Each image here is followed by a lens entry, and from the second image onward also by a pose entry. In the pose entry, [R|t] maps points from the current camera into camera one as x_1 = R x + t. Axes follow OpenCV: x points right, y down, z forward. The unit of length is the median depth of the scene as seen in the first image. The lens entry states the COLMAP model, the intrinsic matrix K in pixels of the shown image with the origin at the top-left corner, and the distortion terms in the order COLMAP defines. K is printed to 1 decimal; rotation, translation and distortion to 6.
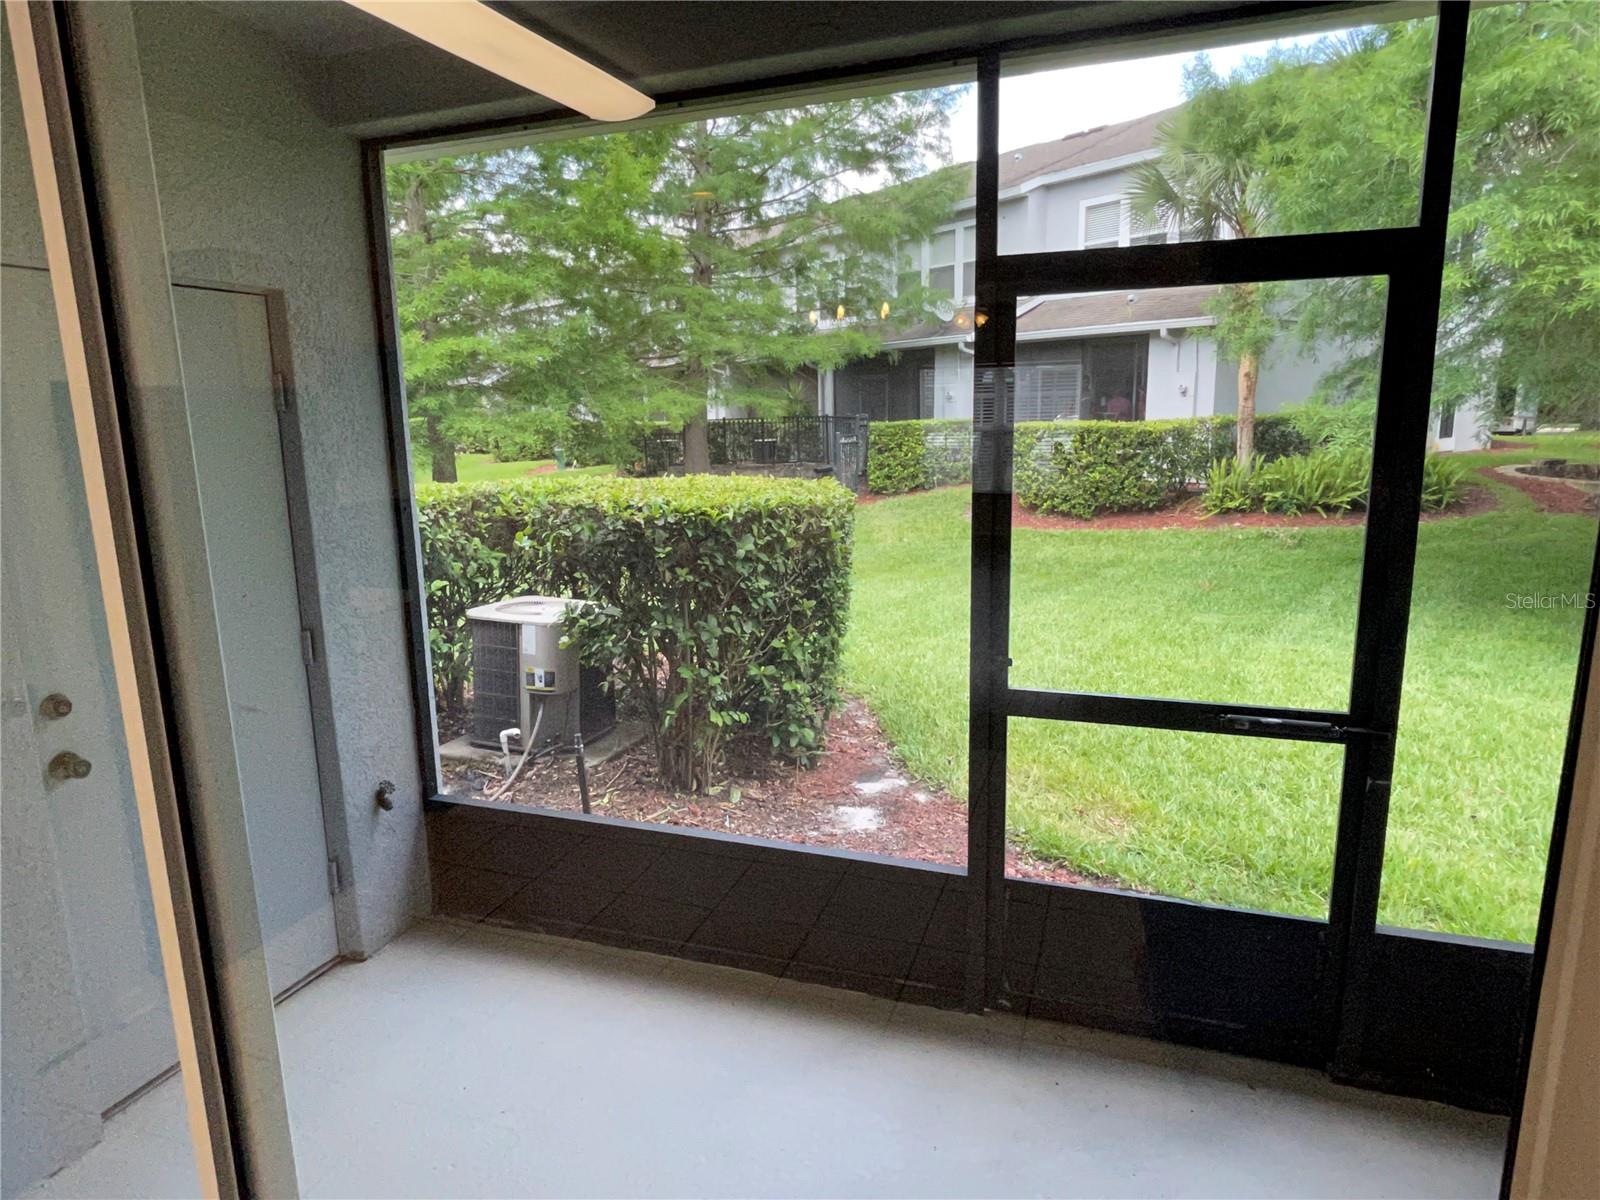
lens RADIAL K [[960.5, 0, 800.0], [0, 960.5, 600.0], [0, 0, 1]] dist [-0.000316, -0.000142]
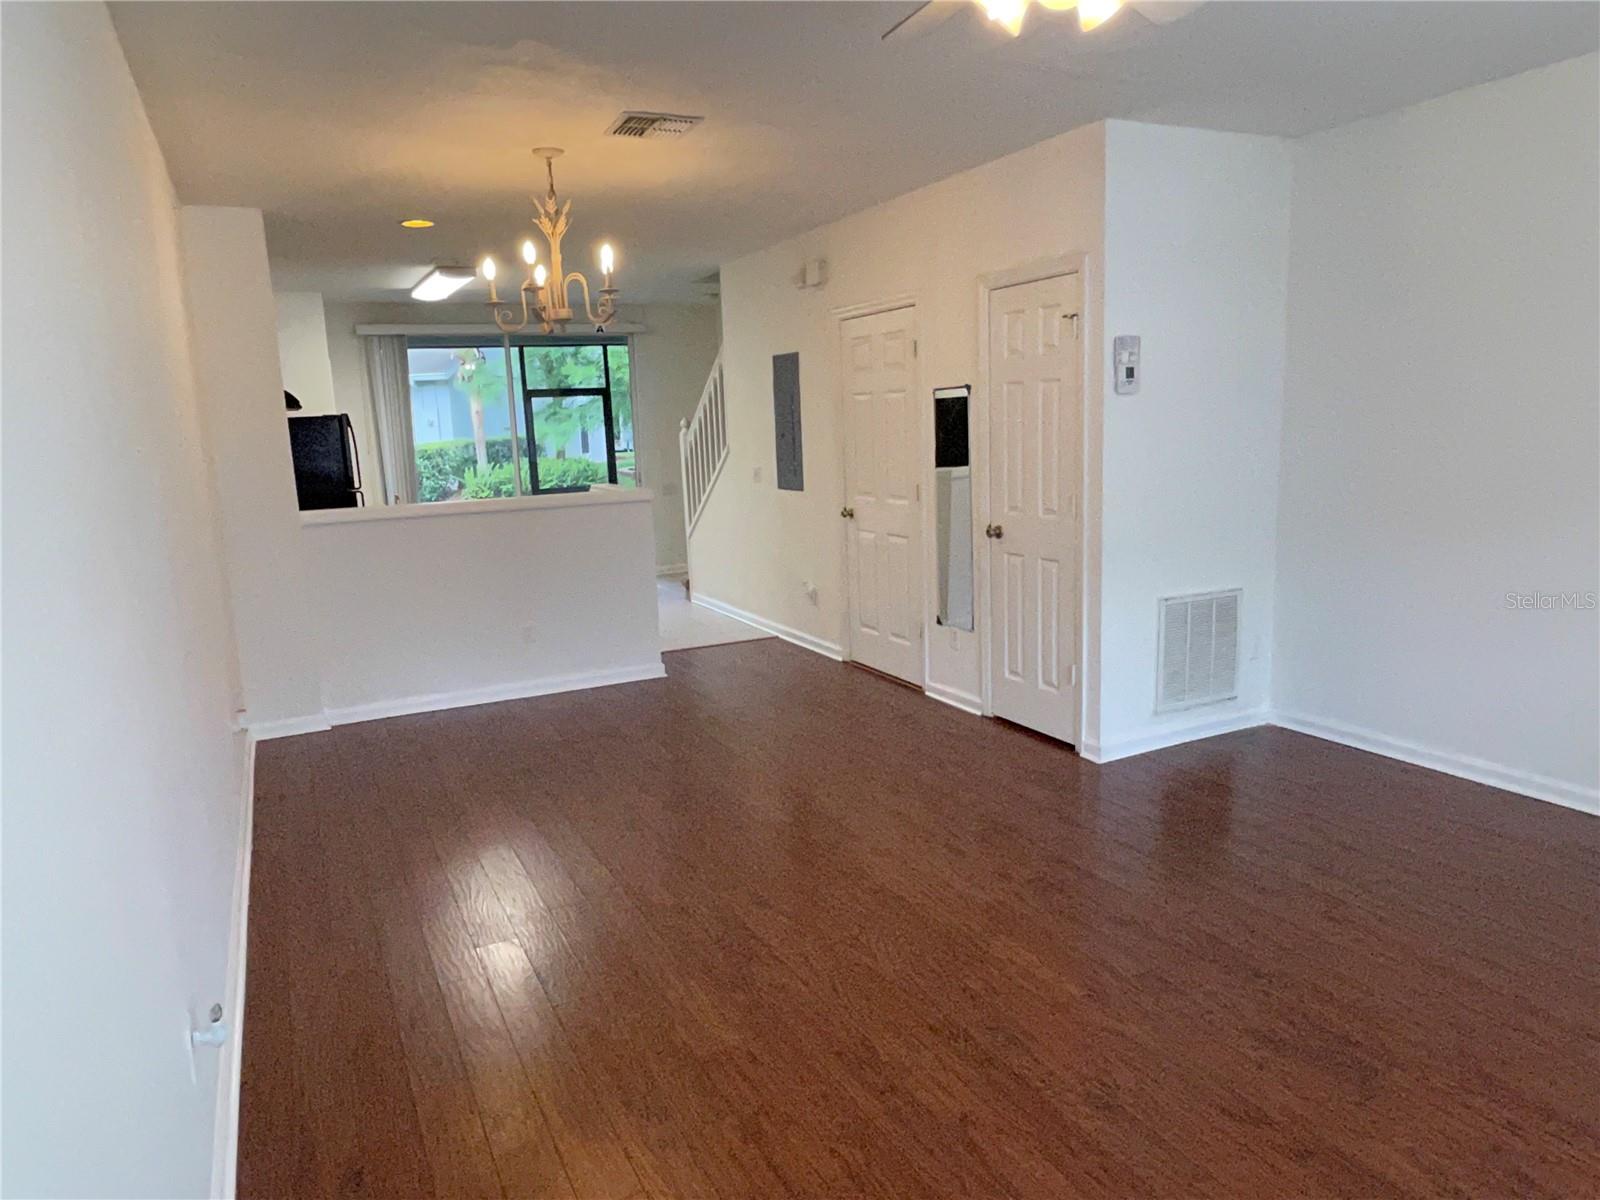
lens RADIAL K [[1045.7, 0, 800.0], [0, 1045.7, 600.0], [0, 0, 1]] dist [0.004361, 0.000285]
pose [[0.696681, -0.130378, 0.705434, -0.399183], [0.166259, 0.985917, 0.018021, 0.119590], [-0.697850, 0.104730, 0.708546, -0.525444]]
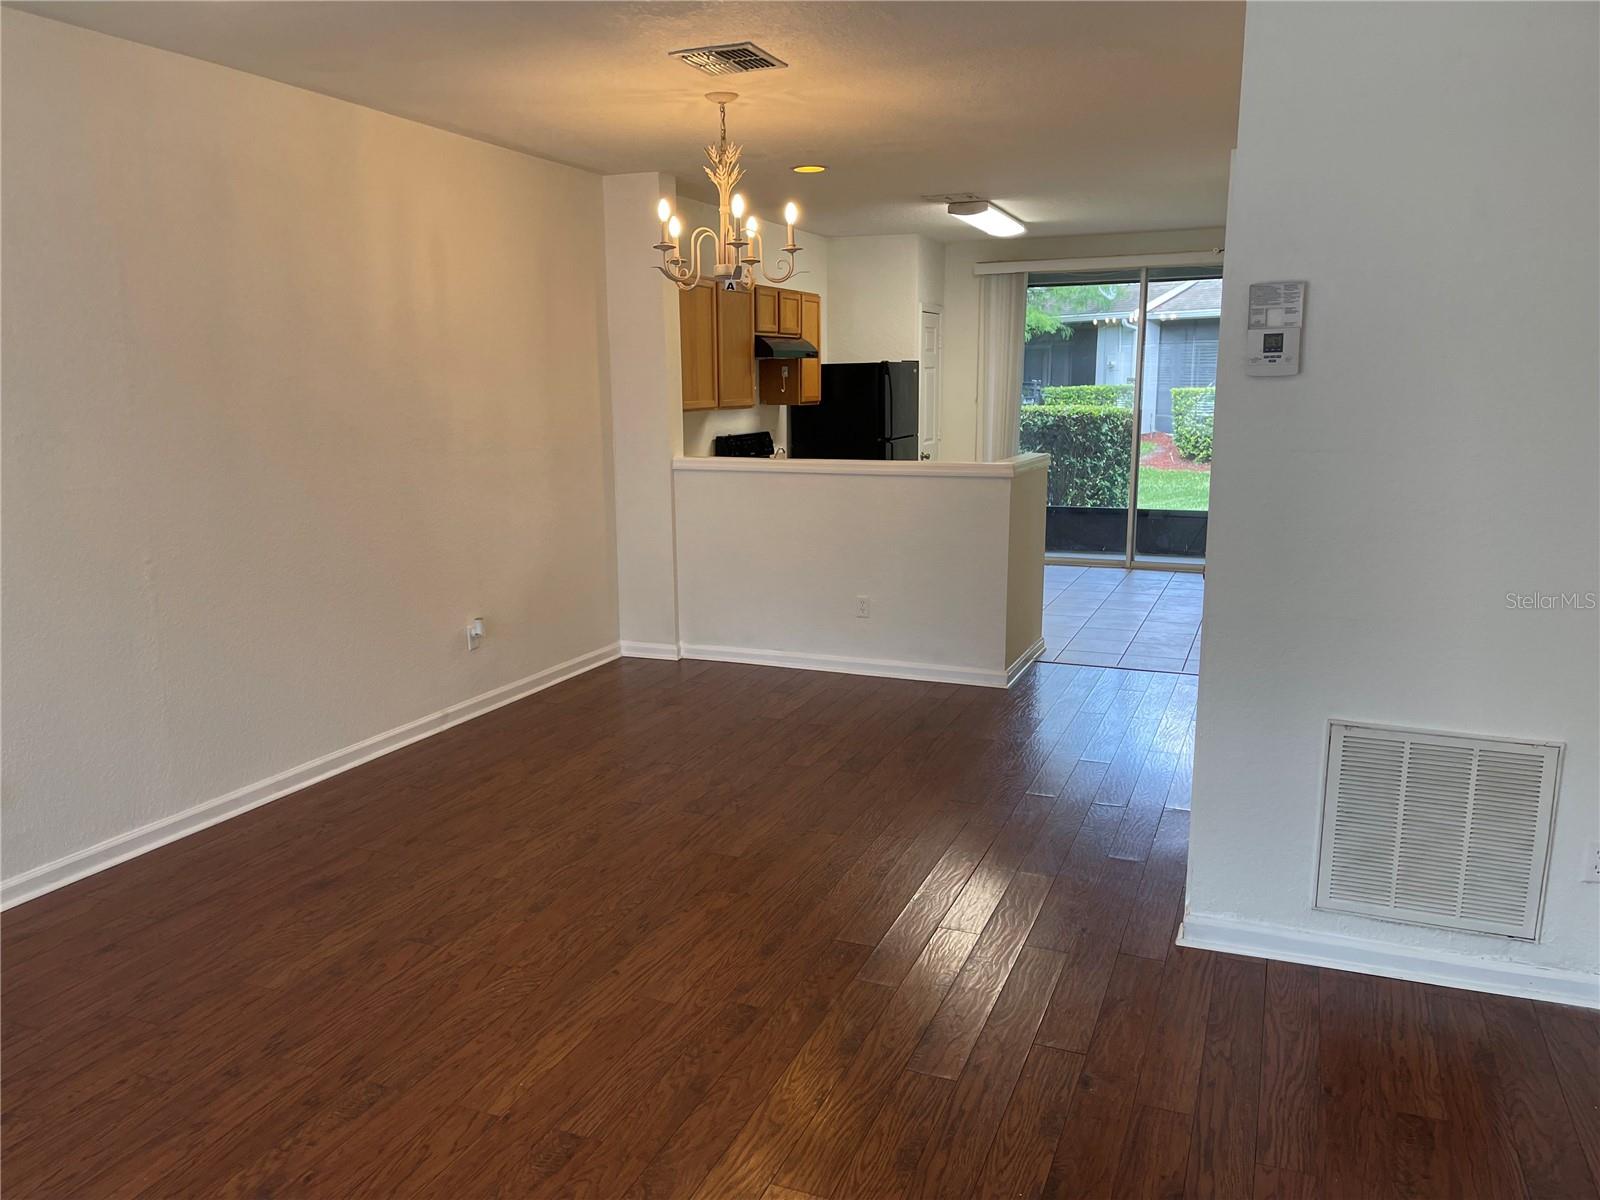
lens RADIAL K [[1207.0, 0, 800.0], [0, 1207.0, 600.0], [0, 0, 1]] dist [0.091287, -0.145730]
pose [[0.998922, 0.023351, -0.040112, -0.197673], [-0.023965, 0.999602, -0.014888, 0.126348], [0.039748, 0.015834, 0.999084, -0.597798]]
